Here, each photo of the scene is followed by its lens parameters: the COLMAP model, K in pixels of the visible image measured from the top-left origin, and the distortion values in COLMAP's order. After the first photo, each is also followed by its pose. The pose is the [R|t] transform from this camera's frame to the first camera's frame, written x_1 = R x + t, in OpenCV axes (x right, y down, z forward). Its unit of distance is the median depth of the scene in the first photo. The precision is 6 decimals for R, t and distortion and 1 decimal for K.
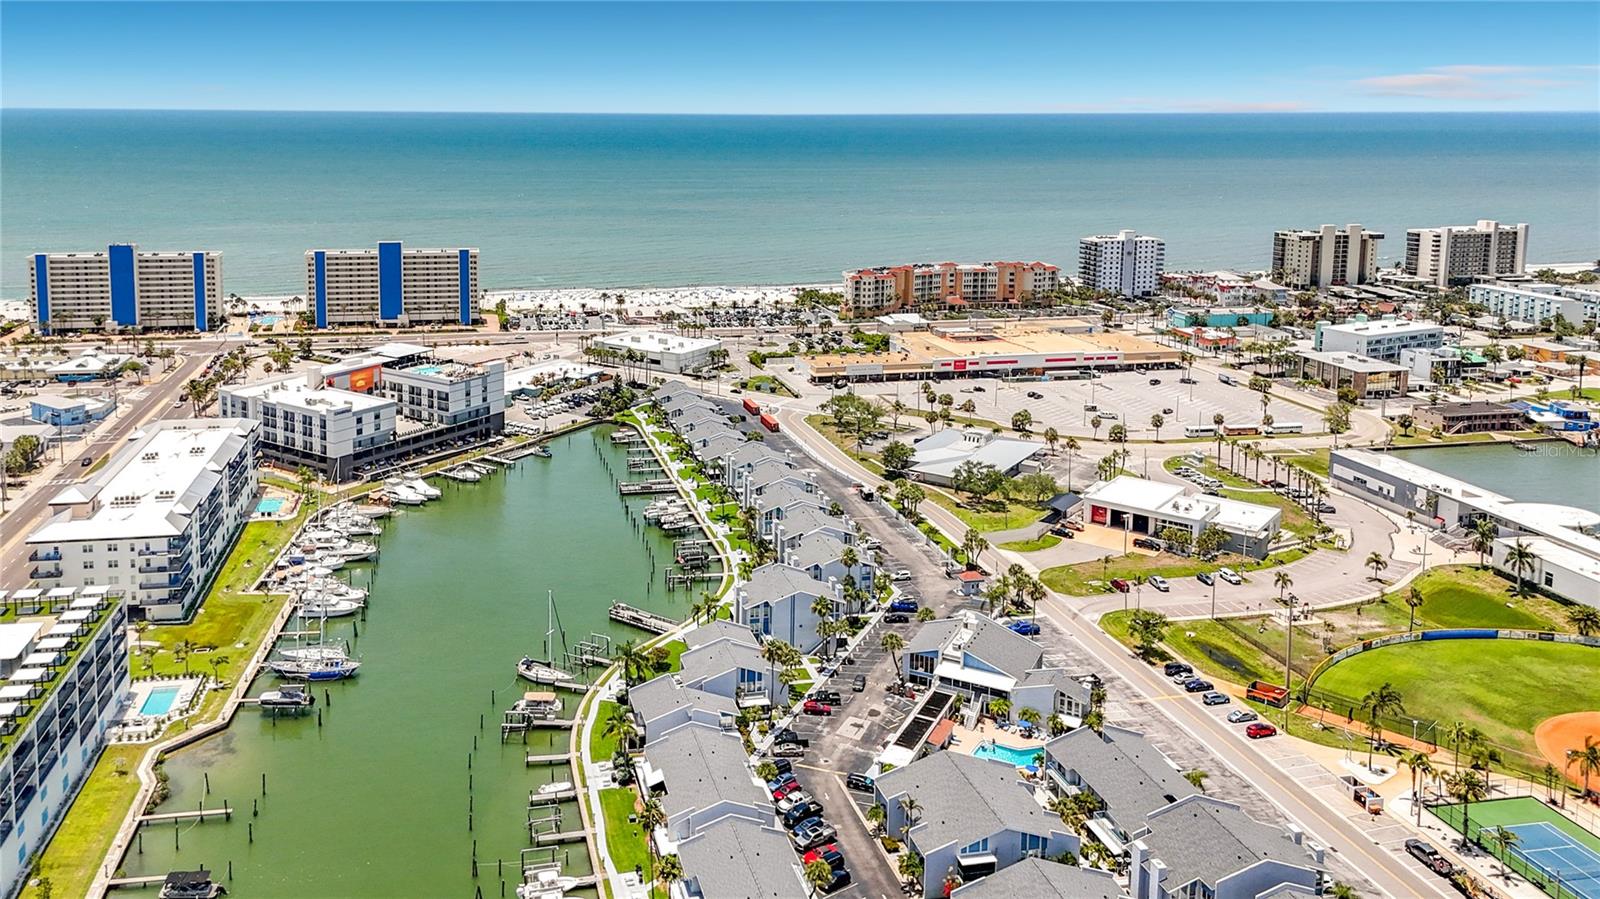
lens RADIAL K [[1236.1, 0, 679.9], [0, 1236.1, 294.4], [0, 0, 1]] dist [0.037009, -0.011132]
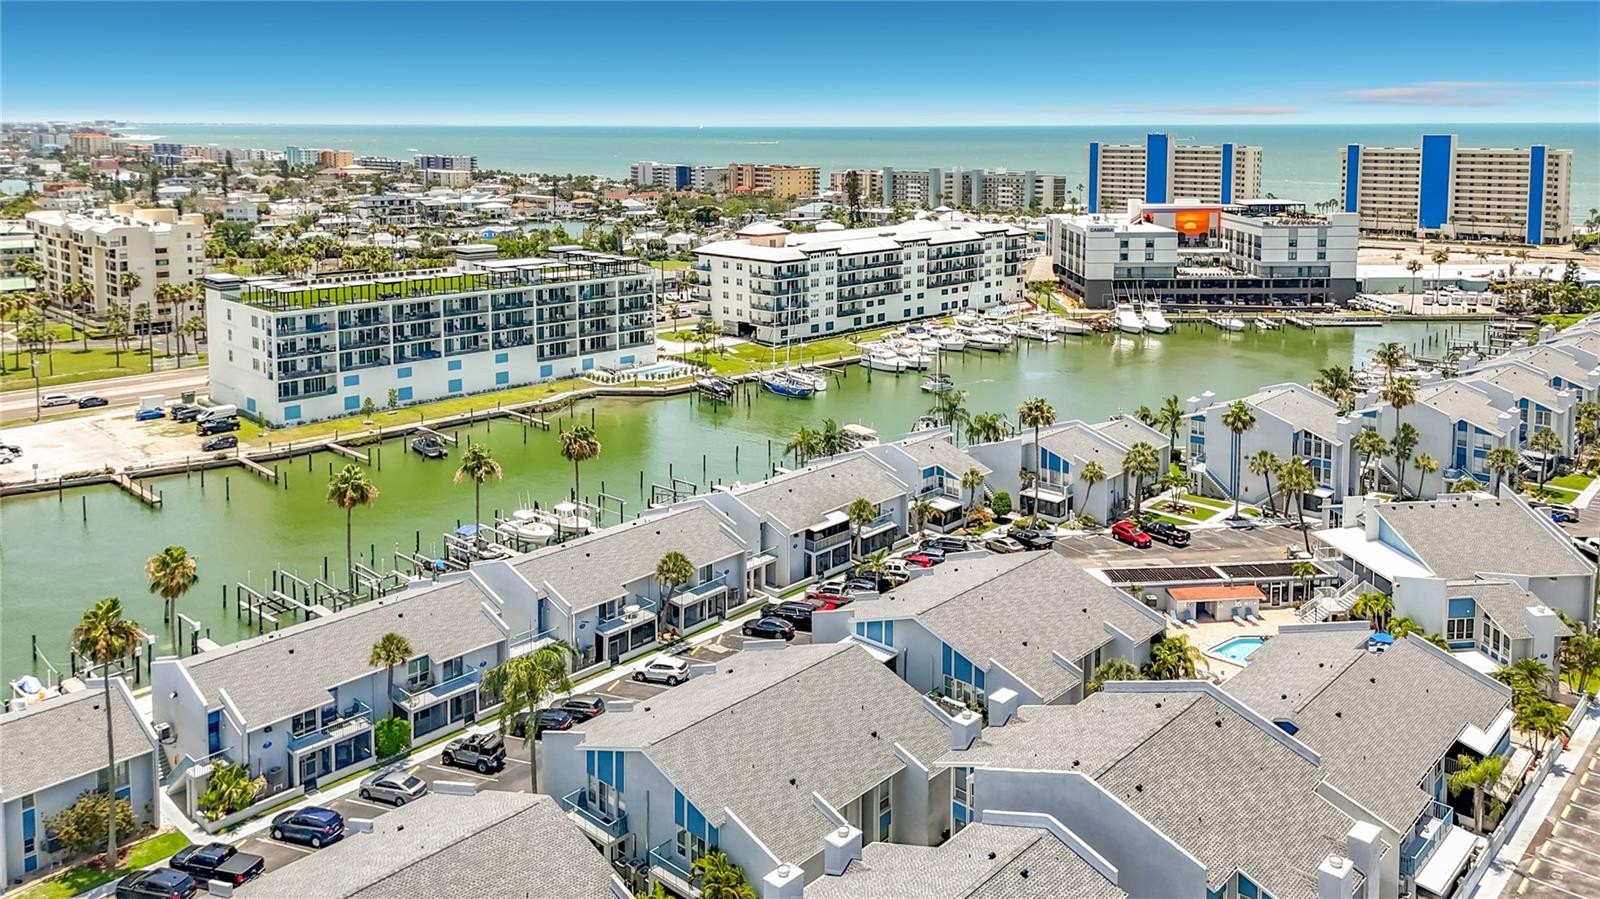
lens RADIAL K [[1221.8, 0, 795.6], [0, 1221.8, 246.9], [0, 0, 1]] dist [0.027733, -0.006005]
pose [[0.576153, 0.069892, -0.814348, 0.314972], [-0.110648, 0.993835, 0.007013, 0.119576], [0.809818, 0.086065, 0.580334, 0.283513]]
